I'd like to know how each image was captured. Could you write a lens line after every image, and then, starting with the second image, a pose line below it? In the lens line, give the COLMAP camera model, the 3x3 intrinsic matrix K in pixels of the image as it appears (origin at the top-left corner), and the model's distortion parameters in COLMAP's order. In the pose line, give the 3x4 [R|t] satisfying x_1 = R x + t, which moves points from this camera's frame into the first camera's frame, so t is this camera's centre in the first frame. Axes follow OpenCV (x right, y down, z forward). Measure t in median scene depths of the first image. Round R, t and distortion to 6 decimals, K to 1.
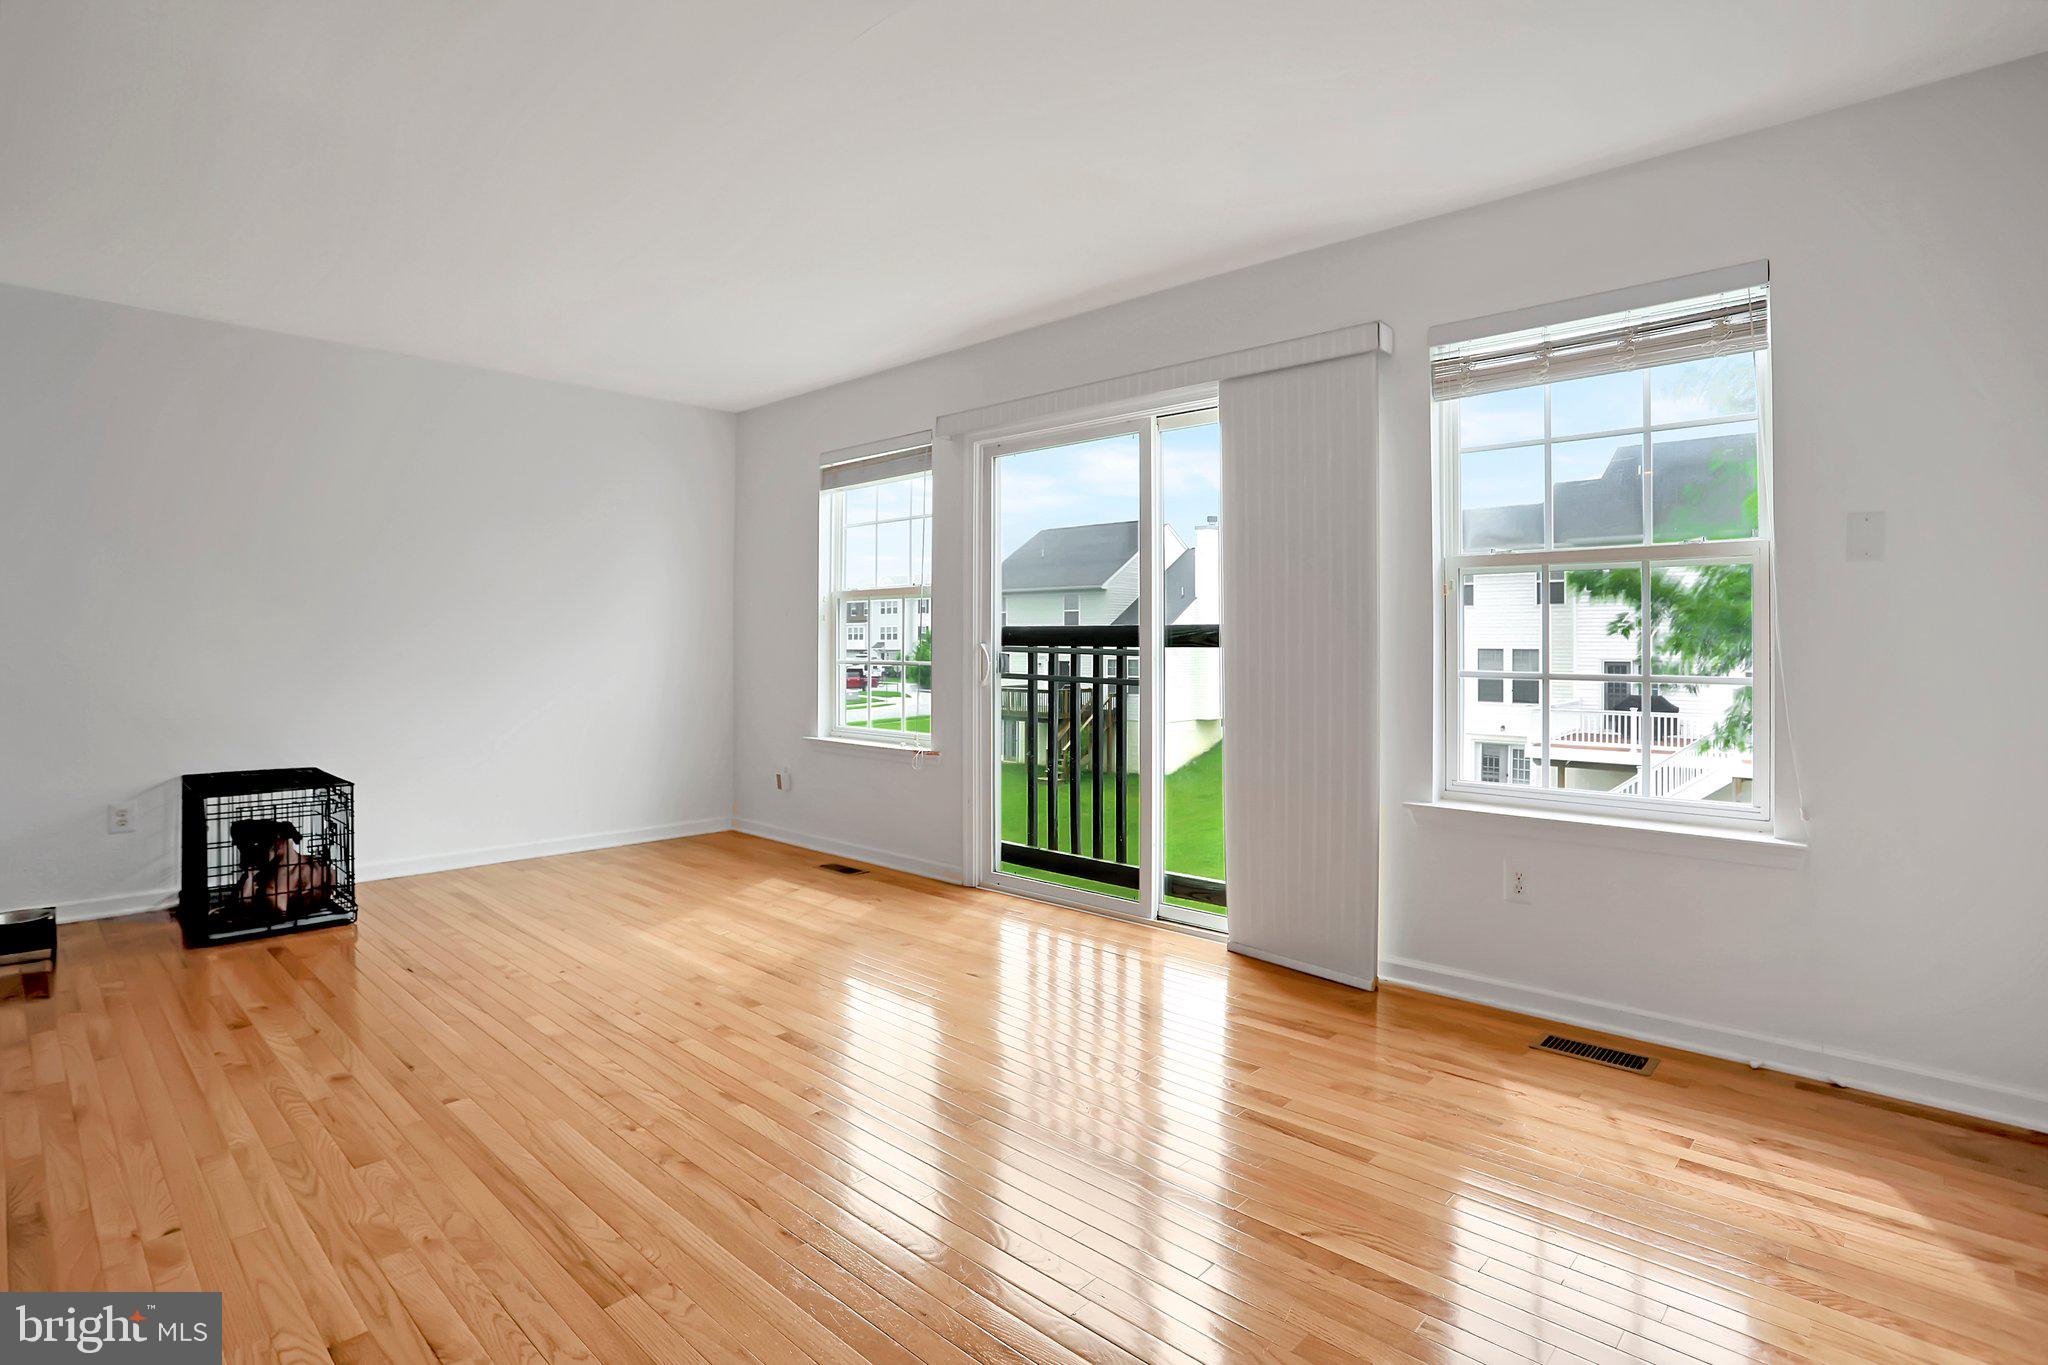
lens RADIAL K [[1033.4, 0, 1028.0], [0, 1033.4, 634.1], [0, 0, 1]] dist [-0.042616, 0.000856]
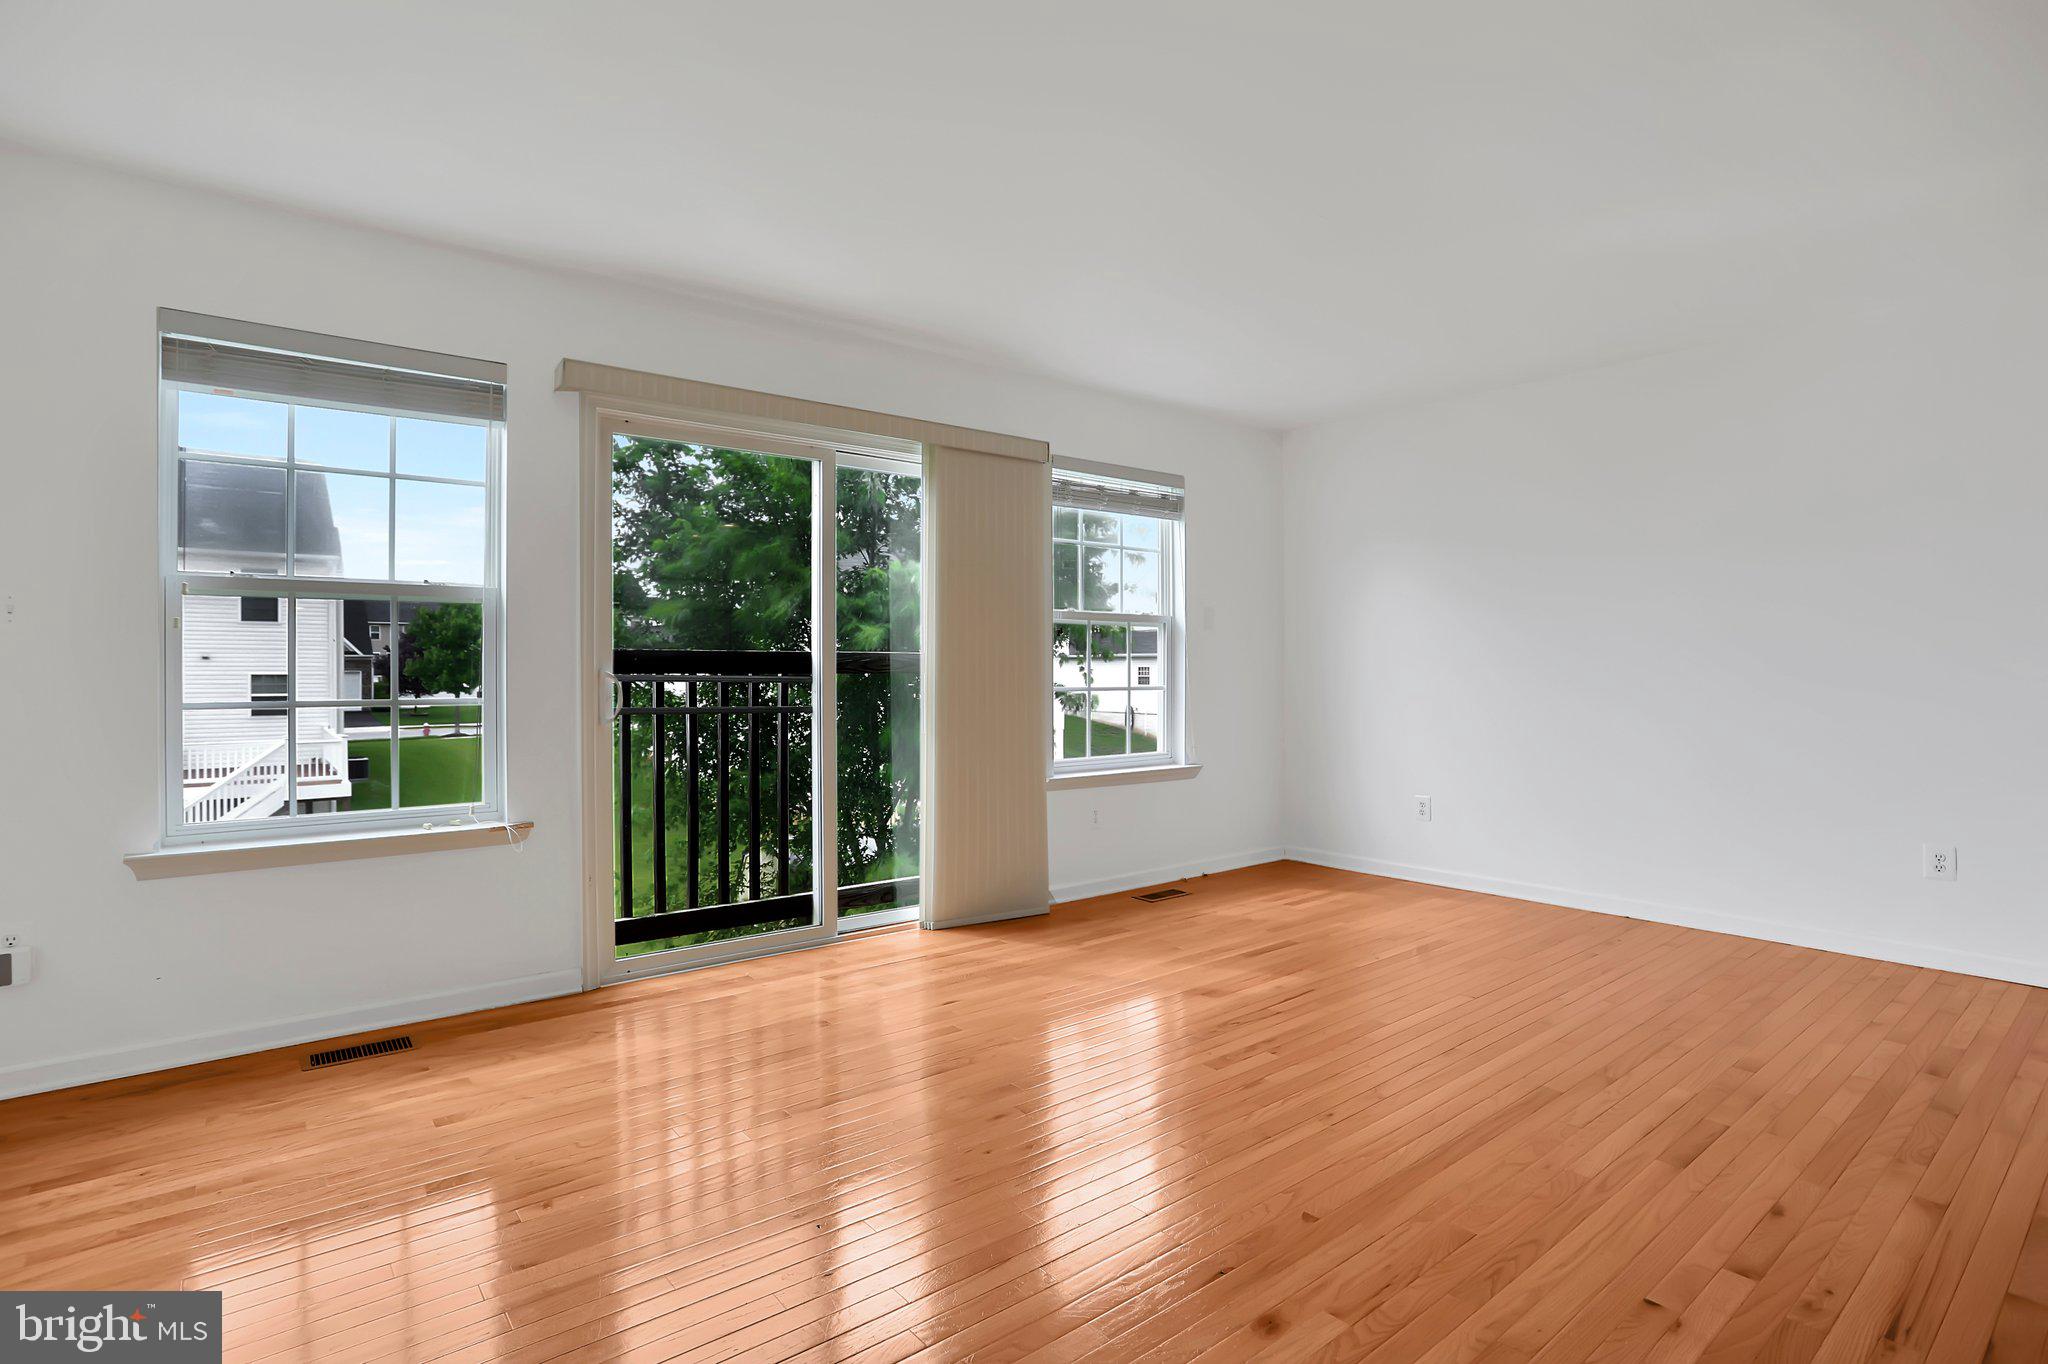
lens RADIAL K [[1015.2, 0, 1032.8], [0, 1015.2, 678.3], [0, 0, 1]] dist [-0.042636, 0.000758]
pose [[0.122984, -0.012447, 0.992331, -0.865872], [-0.008150, 0.999875, 0.013552, 0.001585], [-0.992375, -0.009755, 0.122867, 0.687616]]
